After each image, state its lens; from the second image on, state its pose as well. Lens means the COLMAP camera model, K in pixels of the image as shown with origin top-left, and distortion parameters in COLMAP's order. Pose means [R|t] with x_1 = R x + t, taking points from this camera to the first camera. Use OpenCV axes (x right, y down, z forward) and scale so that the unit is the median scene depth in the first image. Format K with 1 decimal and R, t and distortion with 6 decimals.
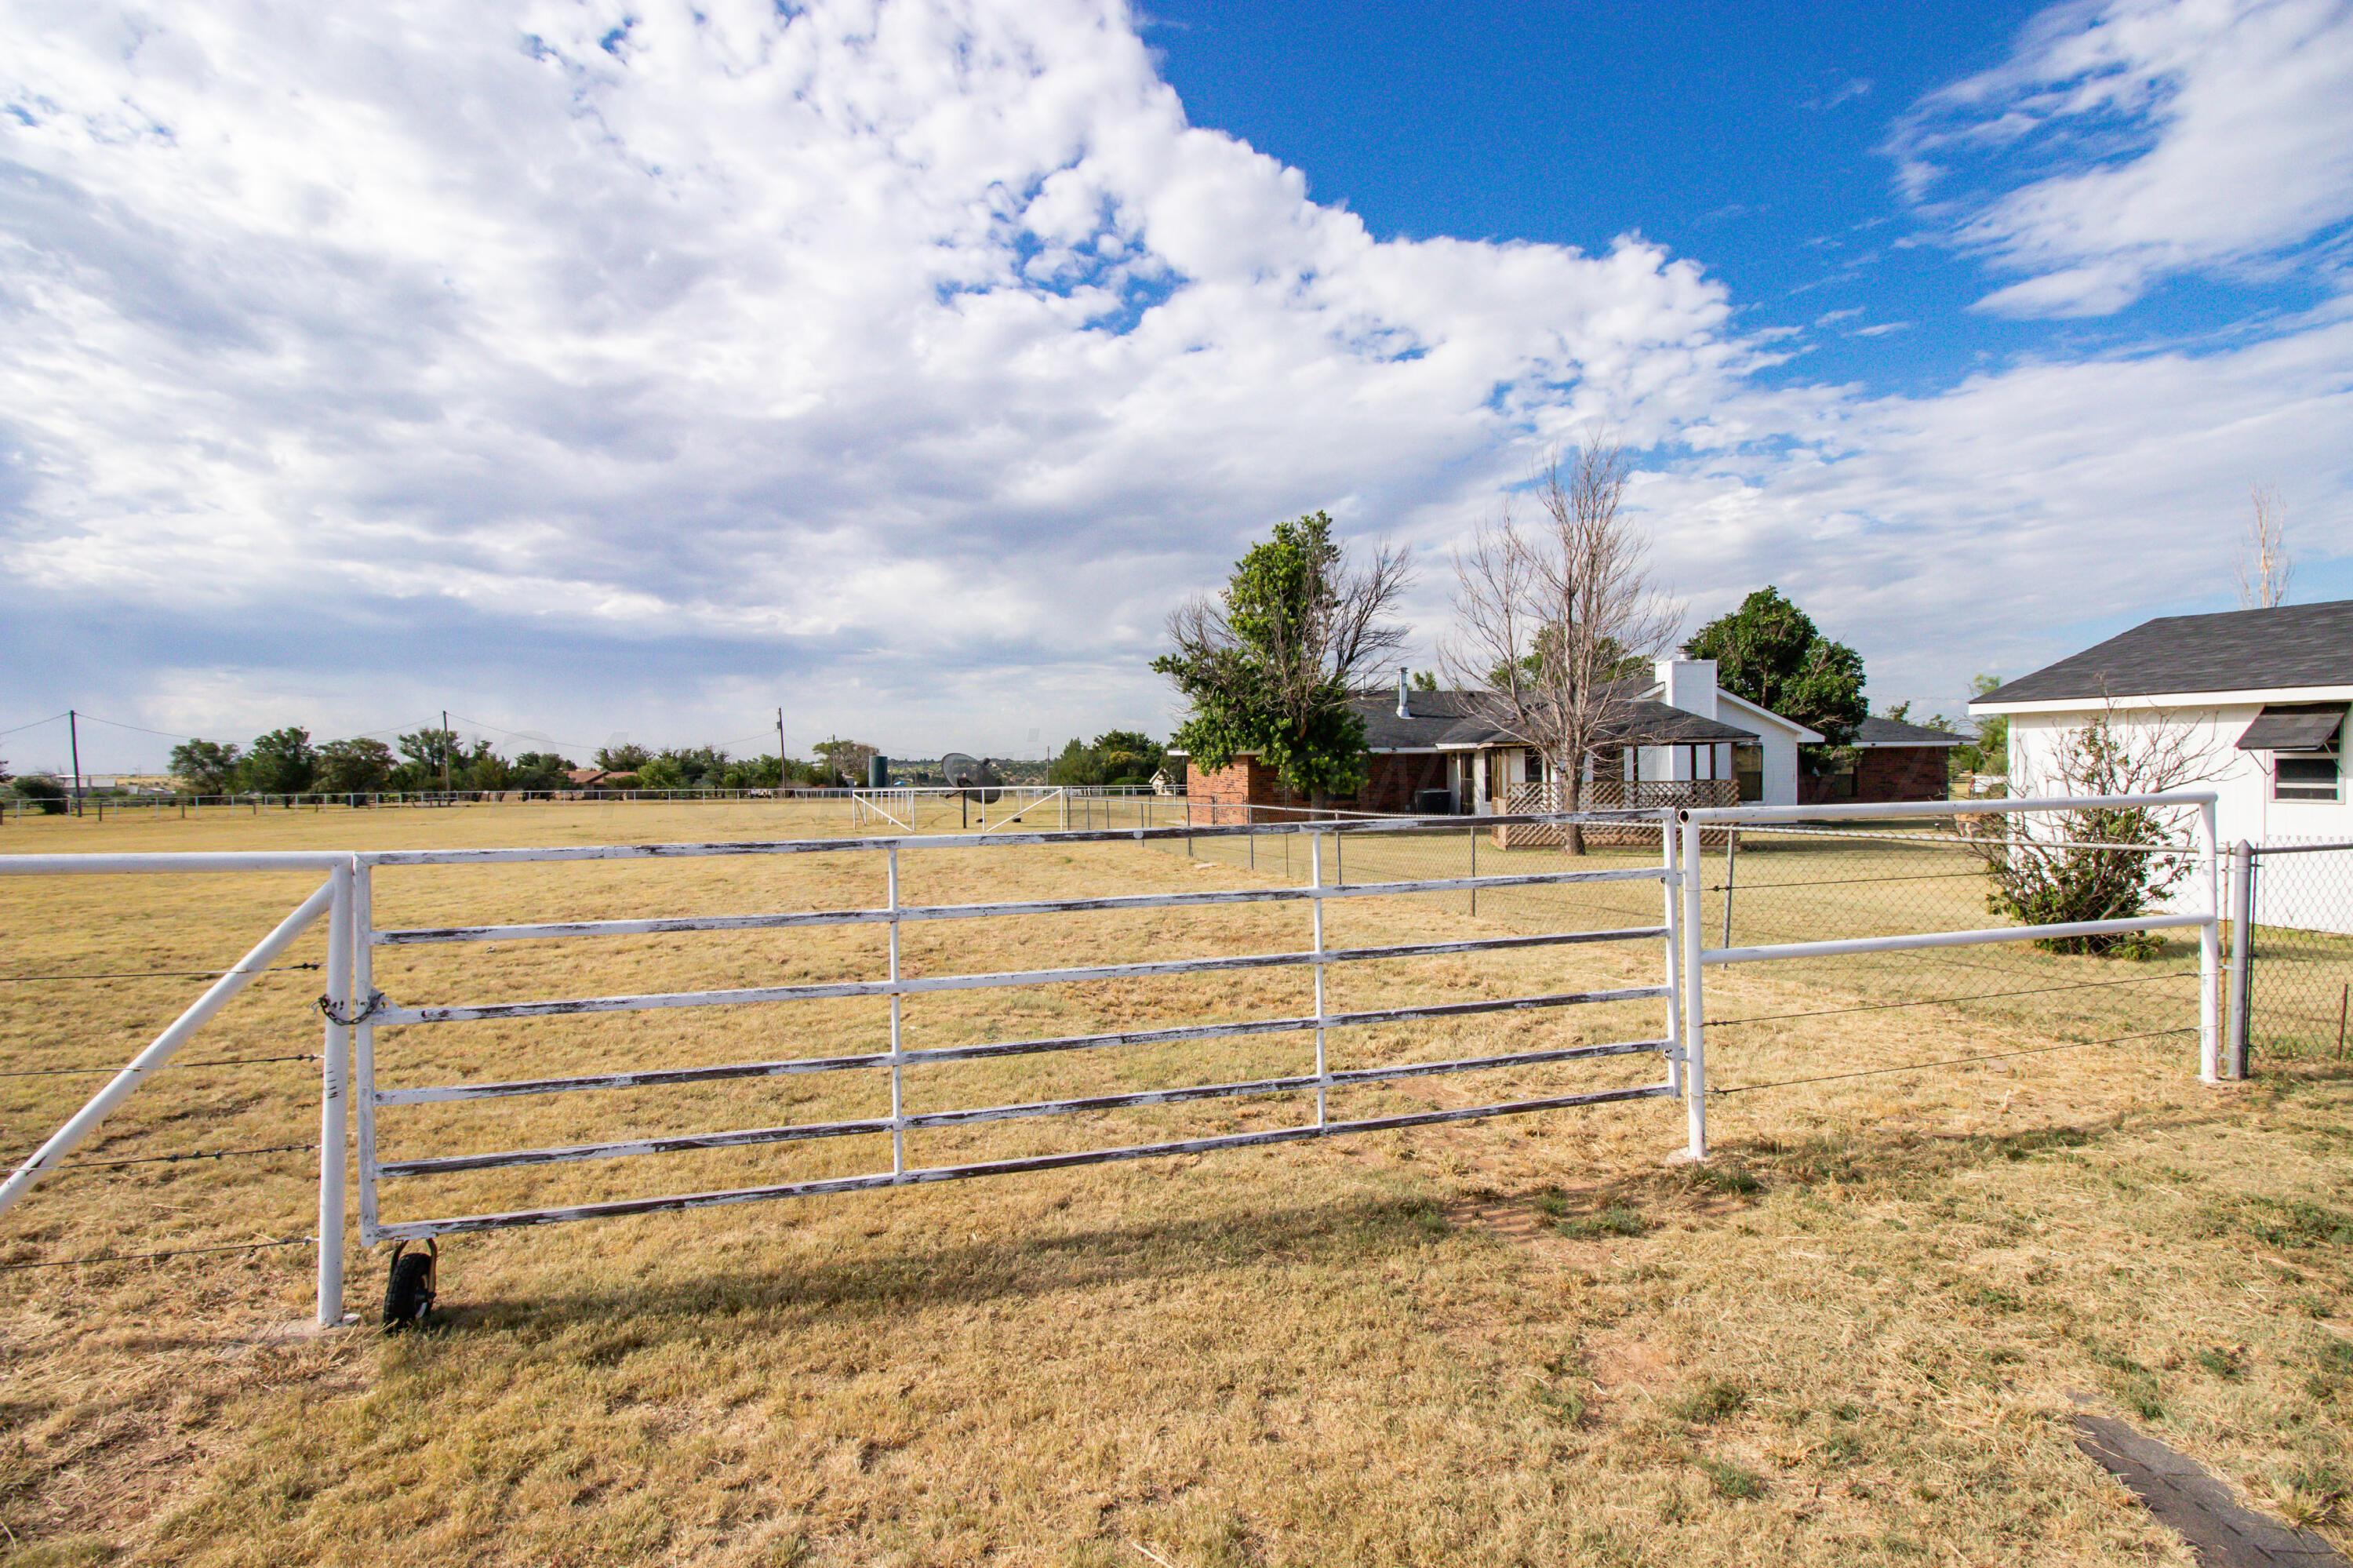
lens RADIAL K [[1090.4, 0, 1147.3], [0, 1090.4, 762.5], [0, 0, 1]] dist [0.000481, -0.012411]
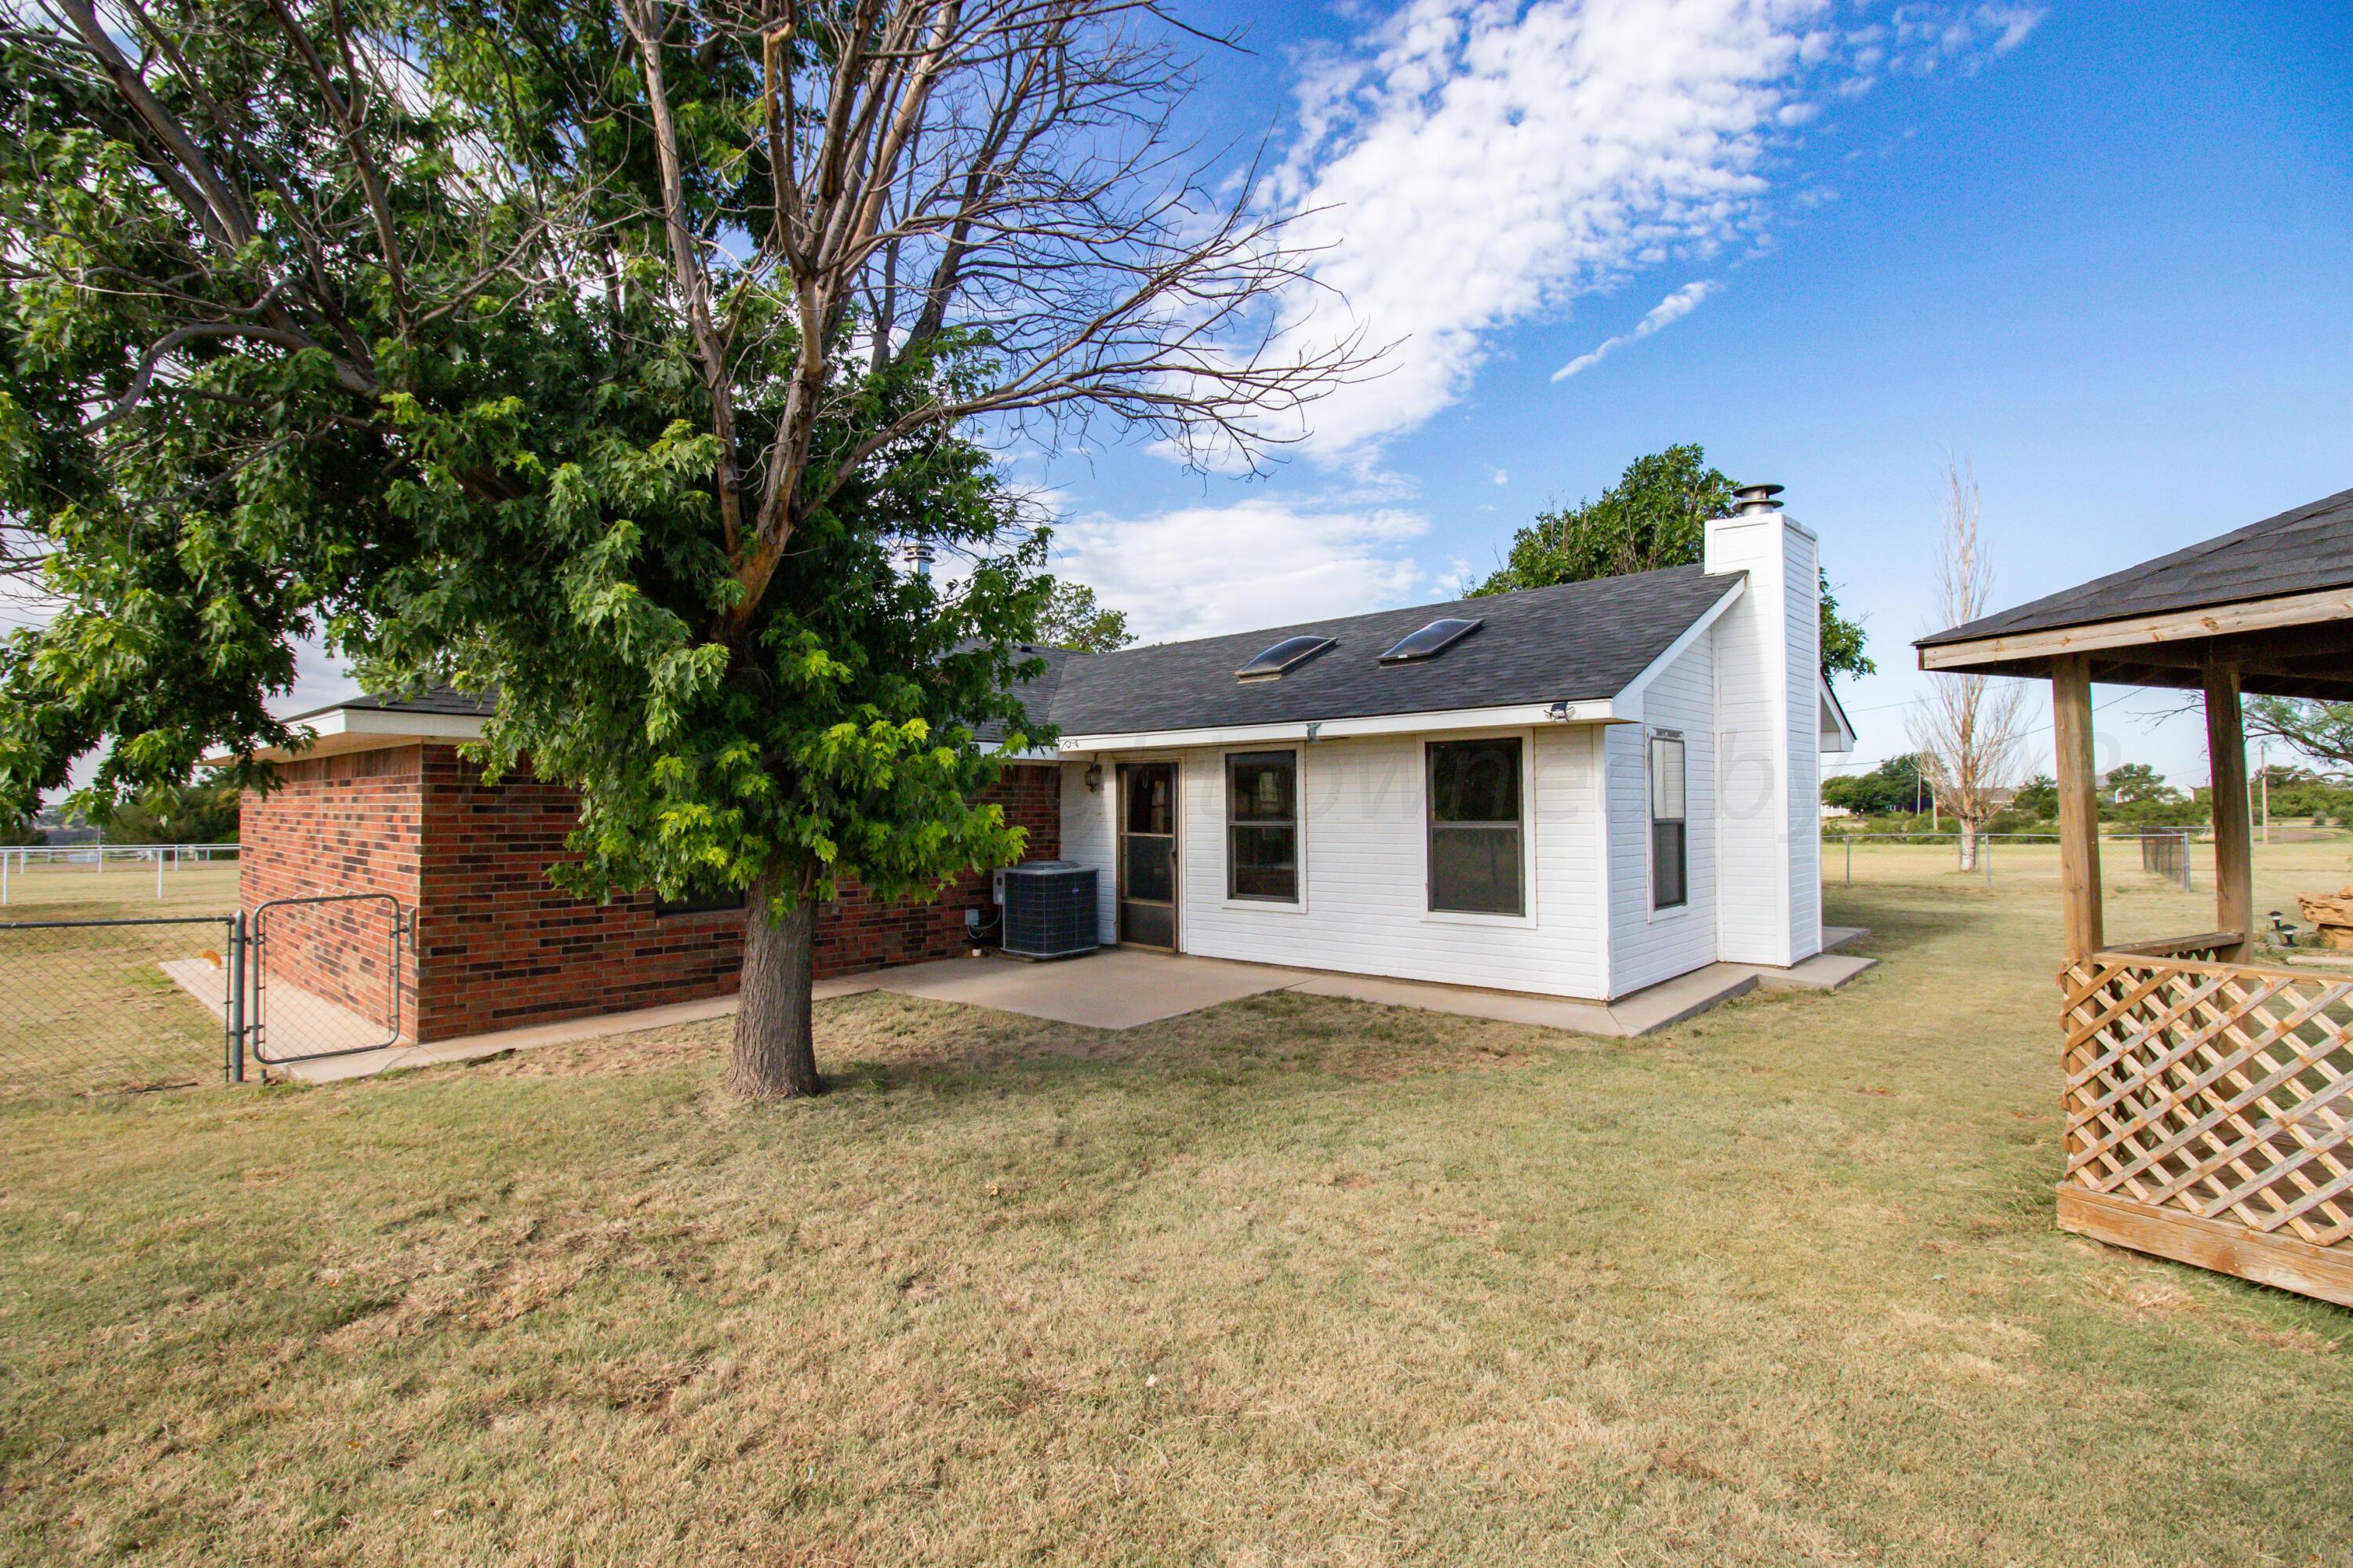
lens RADIAL K [[1090.4, 0, 1147.3], [0, 1090.4, 762.5], [0, 0, 1]] dist [0.000481, -0.012411]
pose [[0.804884, 0.029265, 0.592710, 0.078971], [-0.004429, 0.999052, -0.043313, 0.007365], [-0.593416, 0.032237, 0.804250, 0.716860]]
